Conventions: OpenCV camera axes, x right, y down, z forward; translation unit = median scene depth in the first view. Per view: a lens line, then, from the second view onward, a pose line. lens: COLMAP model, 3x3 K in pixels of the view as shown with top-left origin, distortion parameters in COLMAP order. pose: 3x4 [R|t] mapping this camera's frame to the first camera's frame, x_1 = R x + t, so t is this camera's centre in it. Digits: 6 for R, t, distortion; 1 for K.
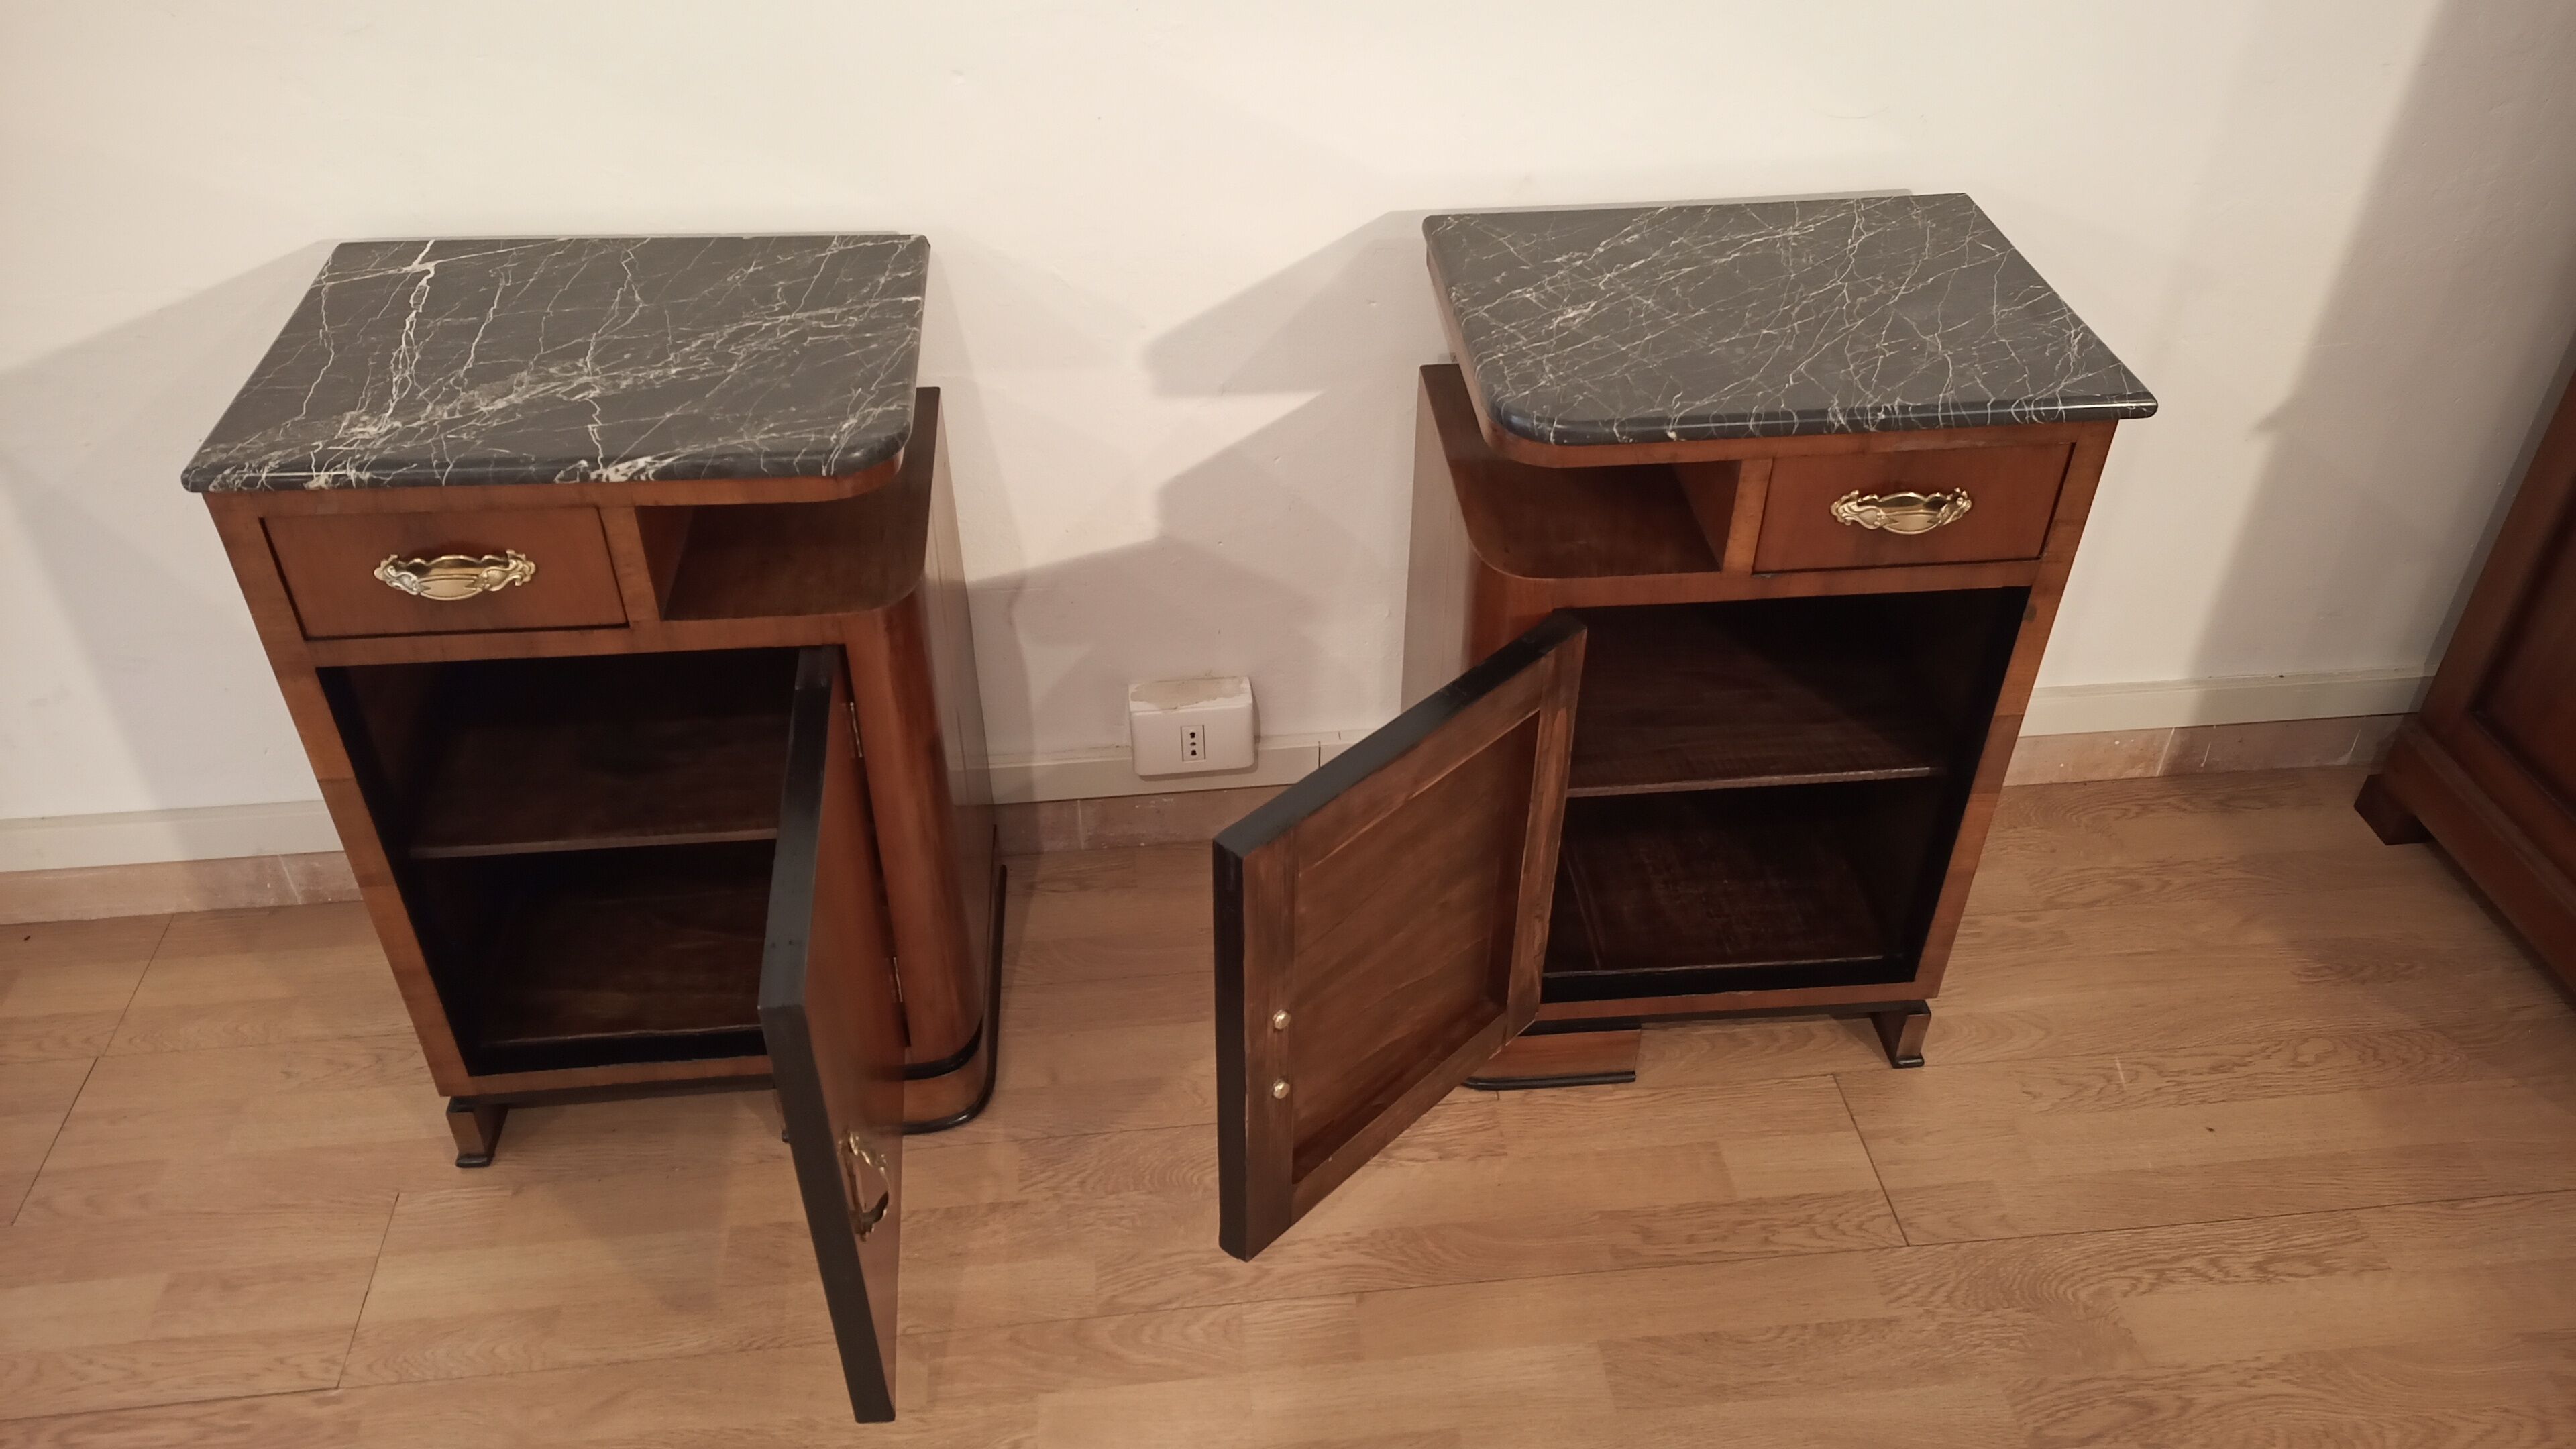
lens RADIAL K [[1915.8, 0, 1287.9], [0, 1915.8, 732.7], [0, 0, 1]] dist [0.074447, -0.095571]
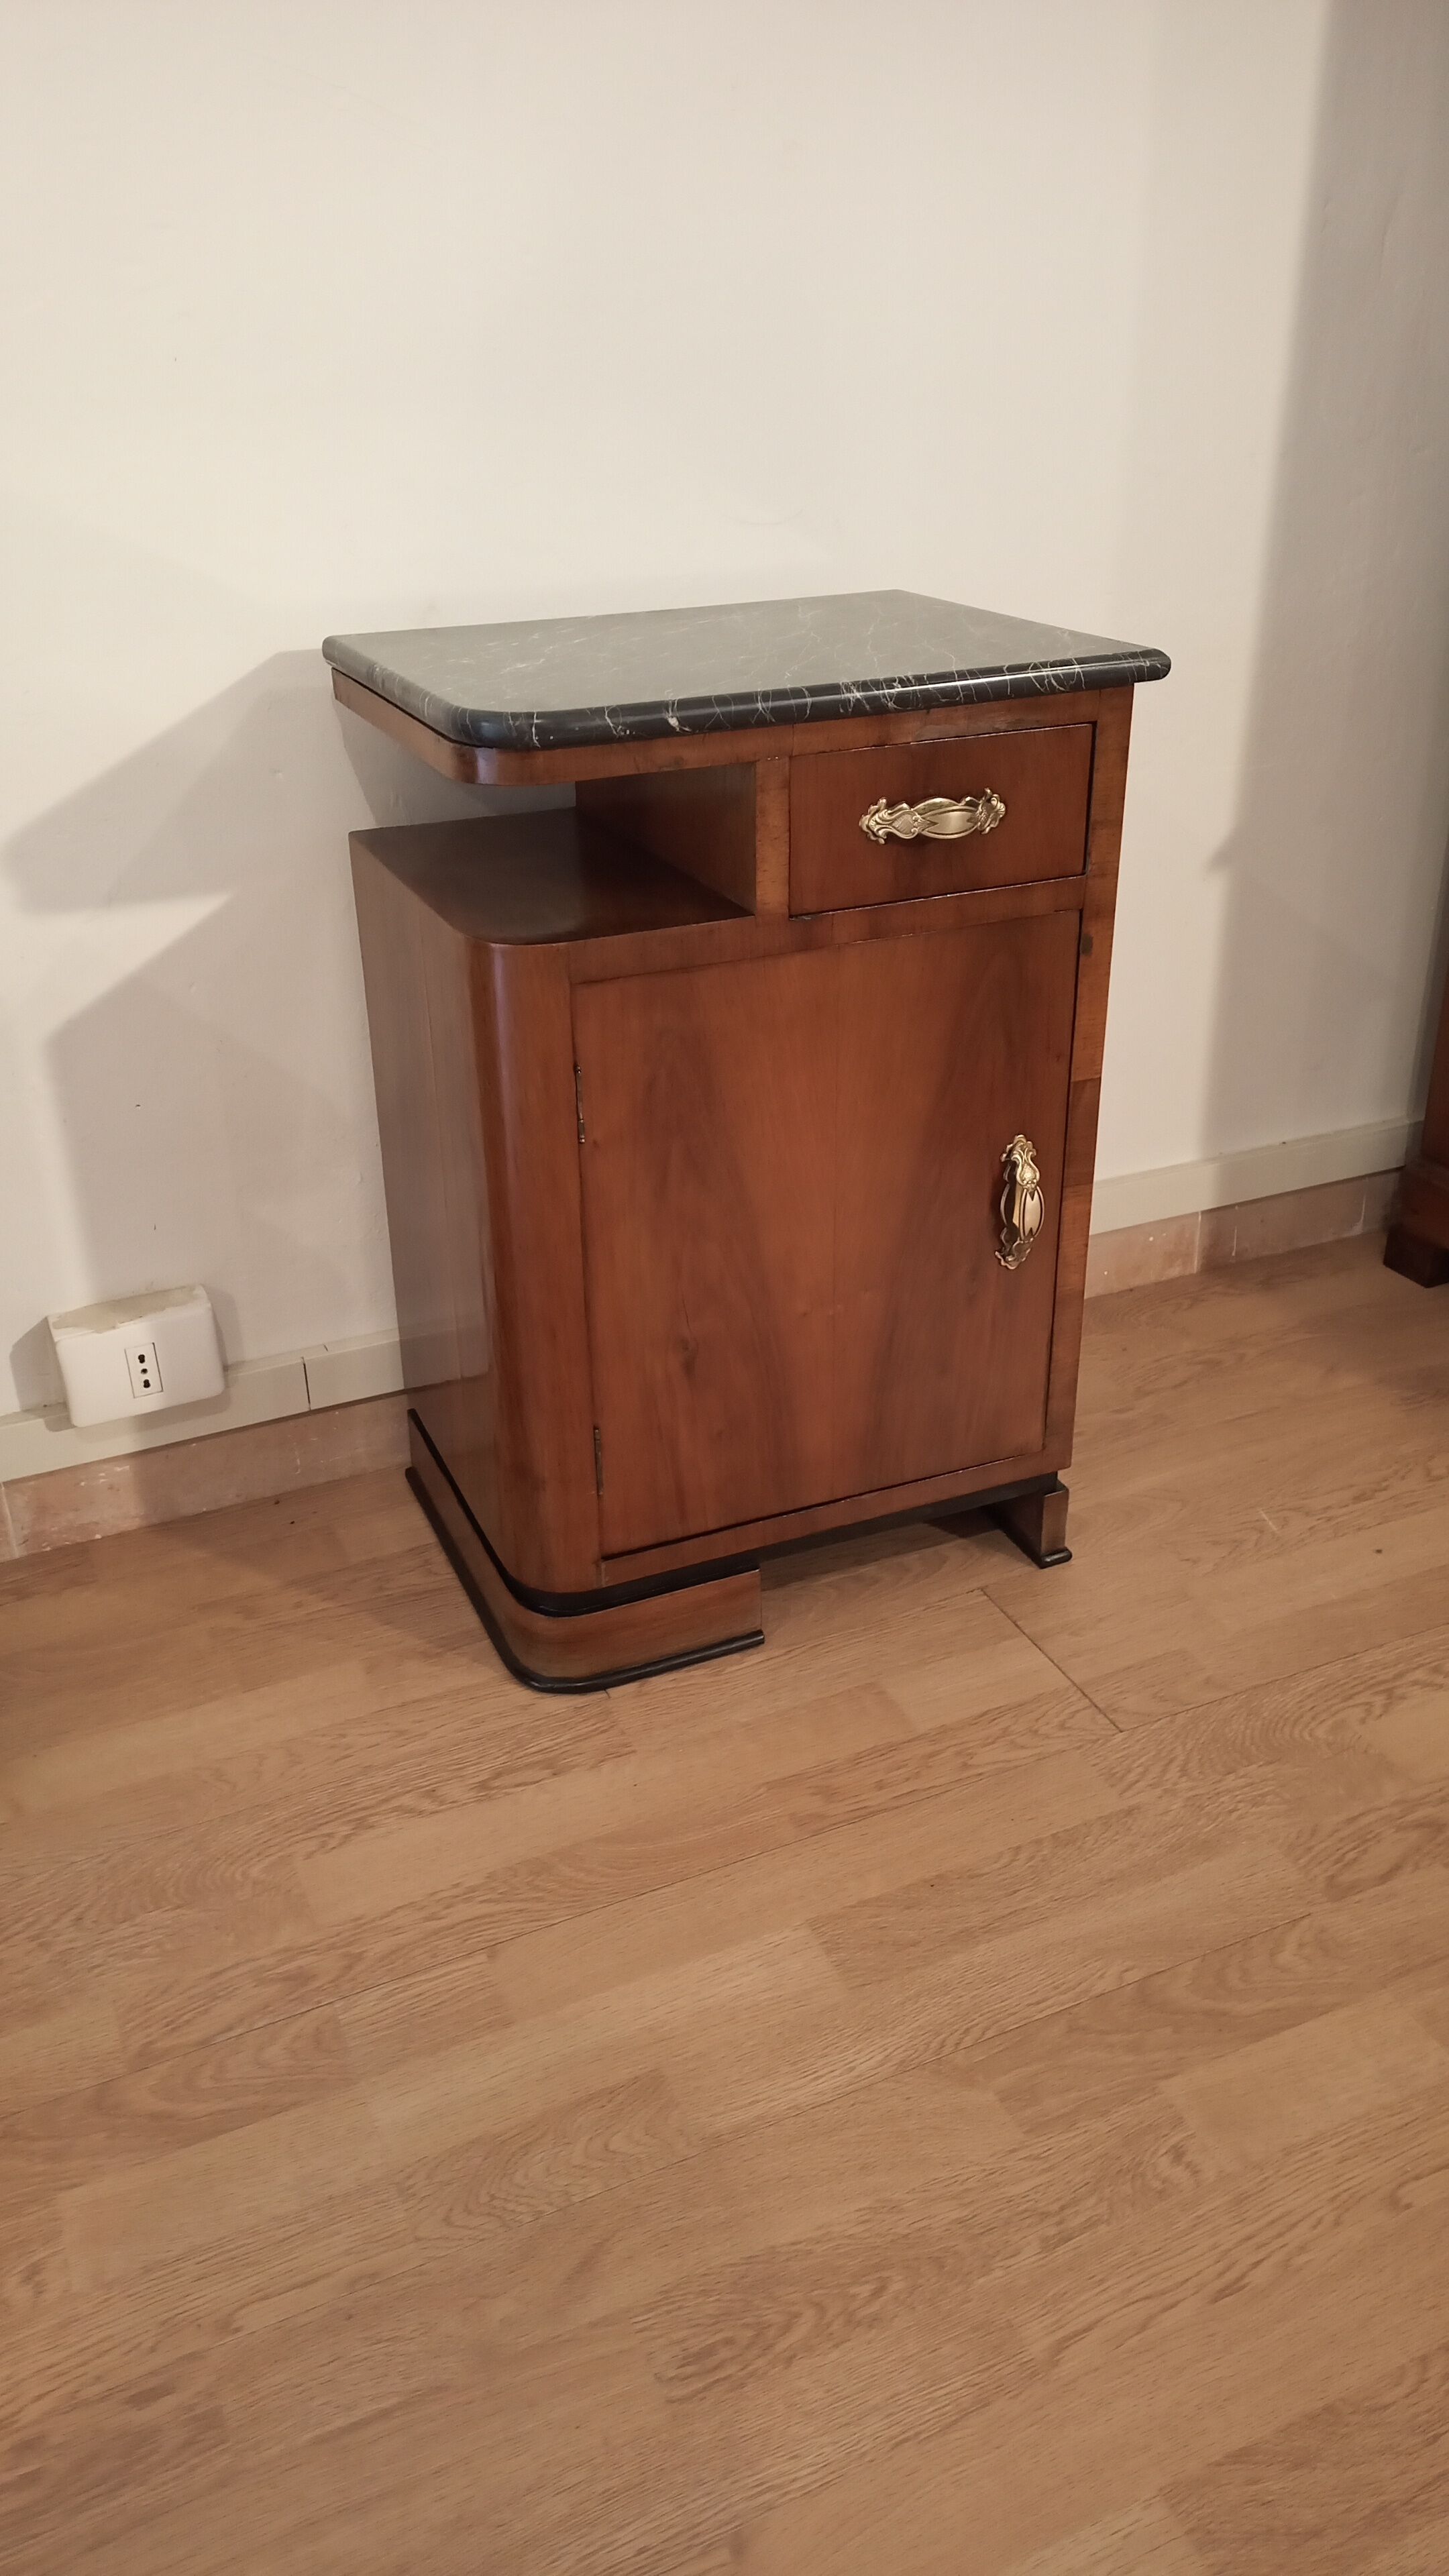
lens RADIAL K [[1919.5, 0, 725.5], [0, 1919.5, 1291.9], [0, 0, 1]] dist [0.072398, -0.096727]
pose [[0.948828, -0.160649, 0.271877, -0.038658], [0.212406, 0.961747, -0.172993, 0.194829], [-0.233685, 0.221889, 0.946655, 0.212837]]
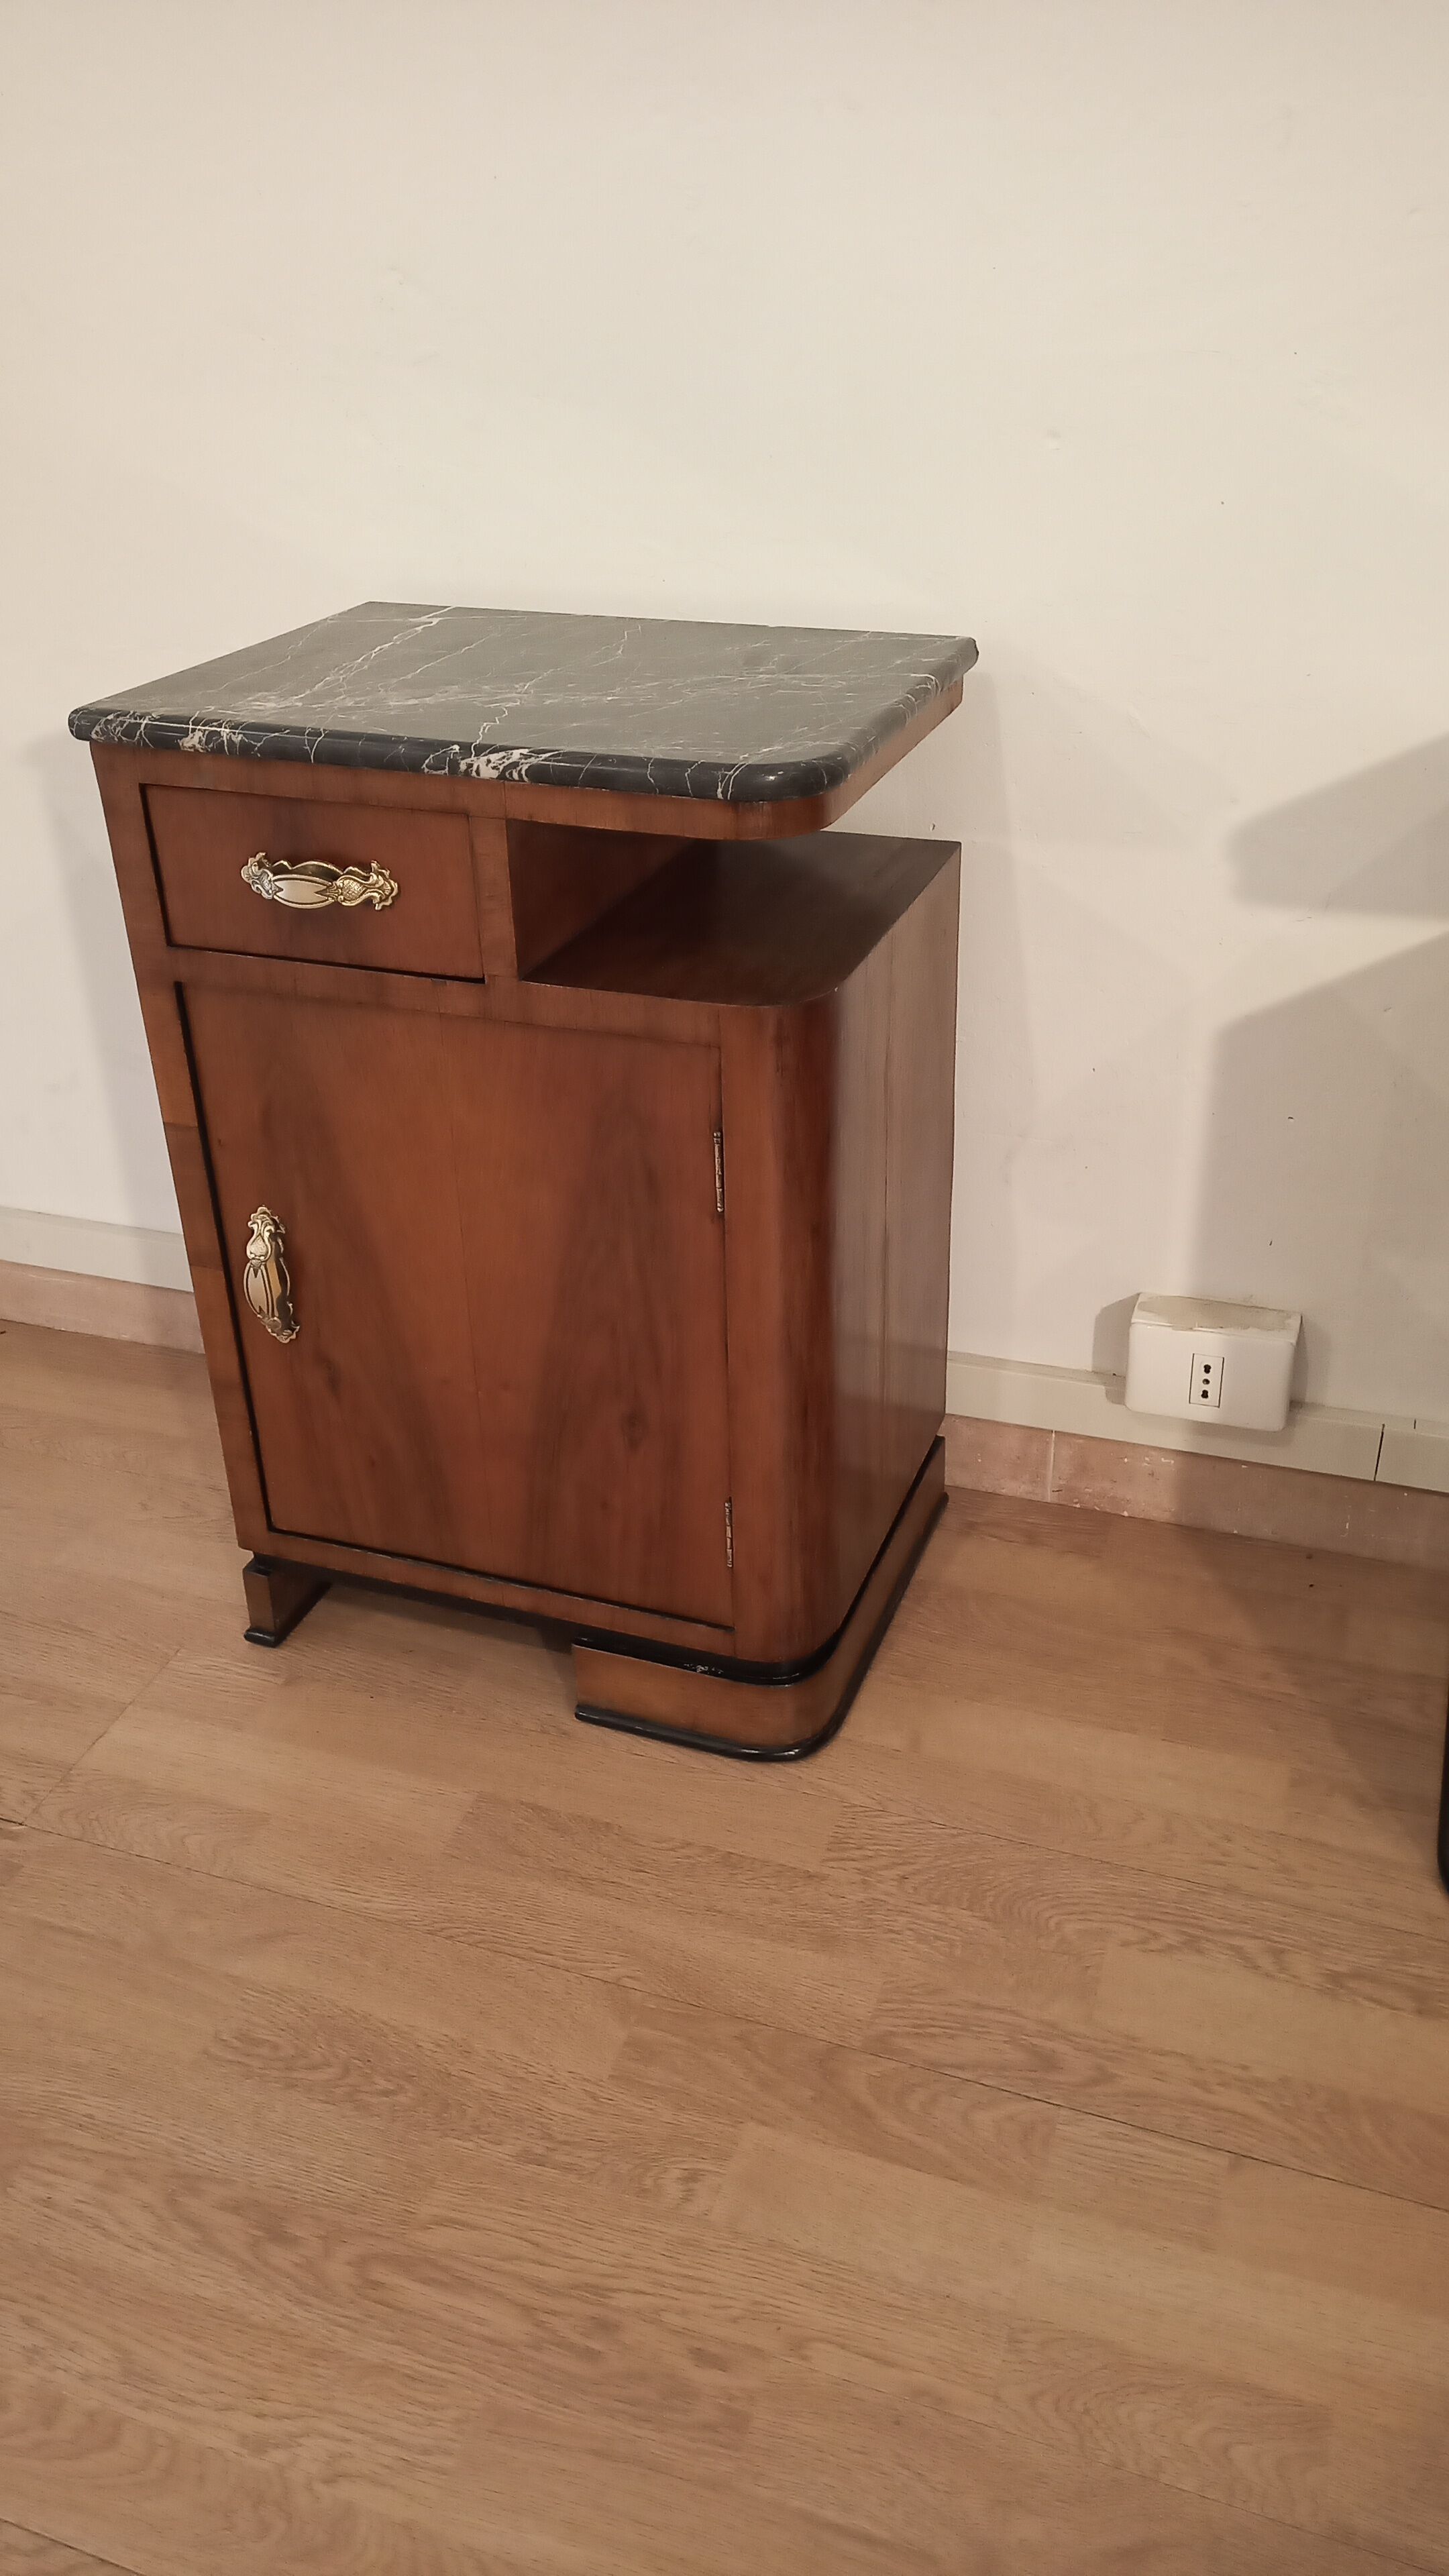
lens RADIAL K [[1922.4, 0, 716.6], [0, 1922.4, 1285.5], [0, 0, 1]] dist [0.074760, -0.109228]
pose [[0.900667, 0.186826, -0.392294, 0.082838], [-0.242597, 0.965236, -0.097295, 0.108403], [0.360480, 0.182800, 0.914680, 0.259988]]
